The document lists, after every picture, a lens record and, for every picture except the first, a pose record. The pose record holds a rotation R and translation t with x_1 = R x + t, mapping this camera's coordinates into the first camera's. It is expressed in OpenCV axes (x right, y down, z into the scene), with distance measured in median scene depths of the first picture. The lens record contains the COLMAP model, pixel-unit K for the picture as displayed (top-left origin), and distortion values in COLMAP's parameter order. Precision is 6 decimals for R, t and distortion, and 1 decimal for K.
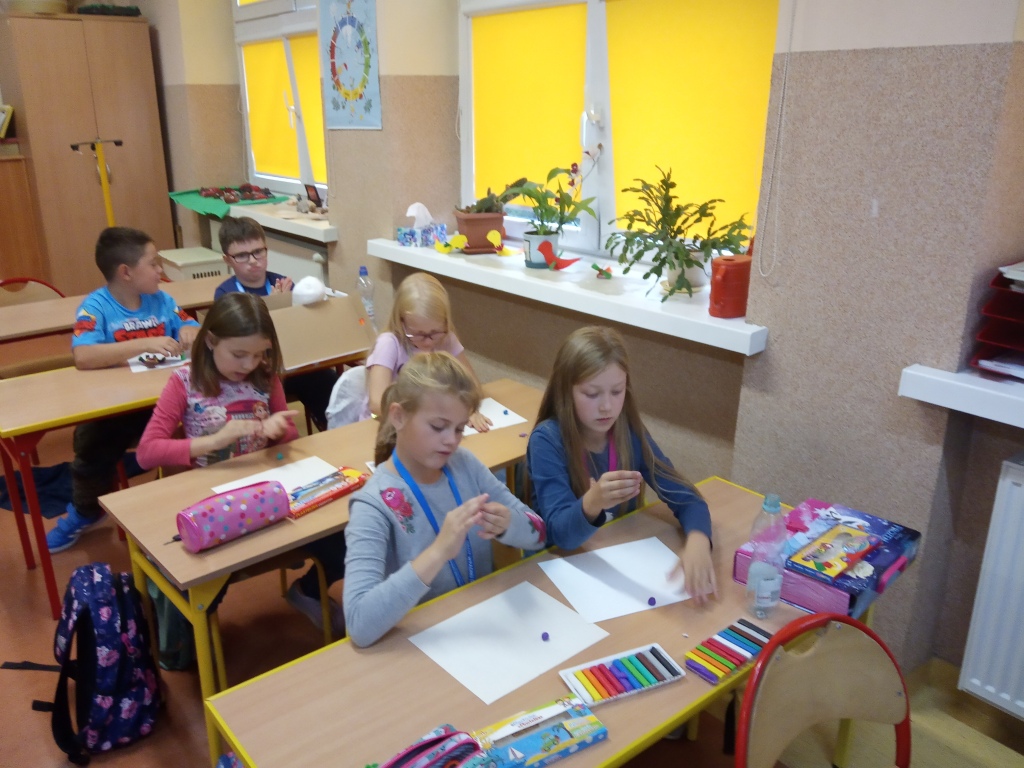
lens RADIAL K [[842.4, 0, 510.7], [0, 842.4, 387.9], [0, 0, 1]] dist [0.039713, -0.044860]
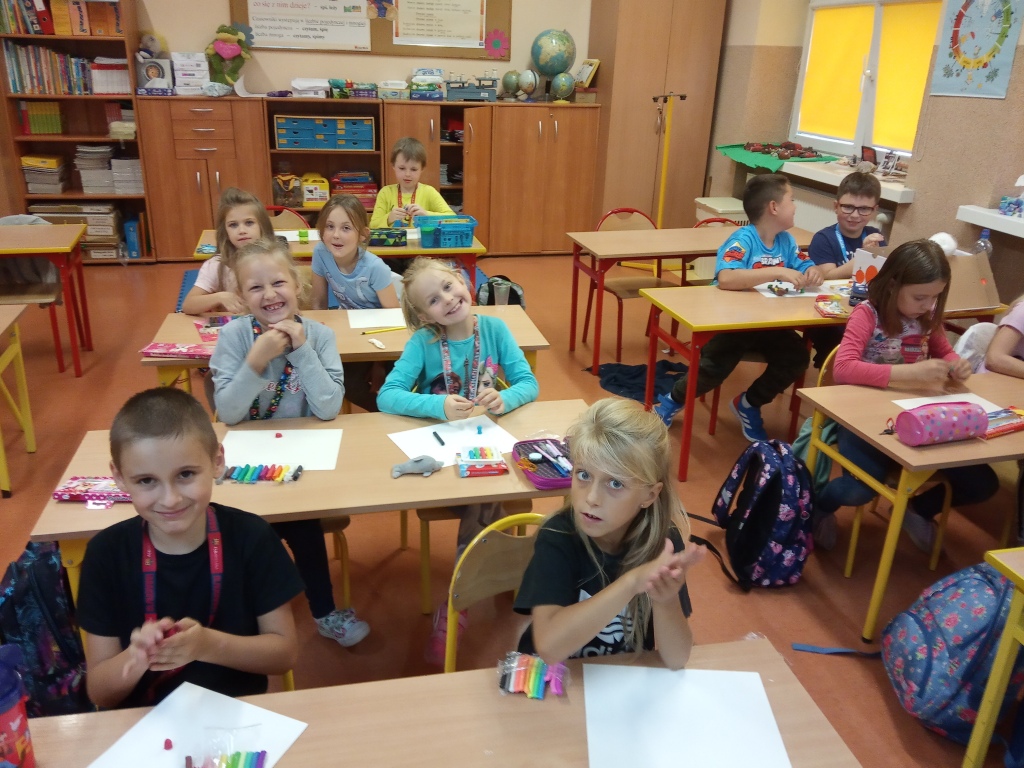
lens RADIAL K [[842.4, 0, 514.8], [0, 842.4, 381.9], [0, 0, 1]] dist [0.039713, -0.044860]
pose [[0.893063, 0.192521, -0.406662, -0.249031], [-0.177062, 0.981283, 0.075716, 0.069403], [0.413627, 0.004385, 0.910436, -0.215419]]
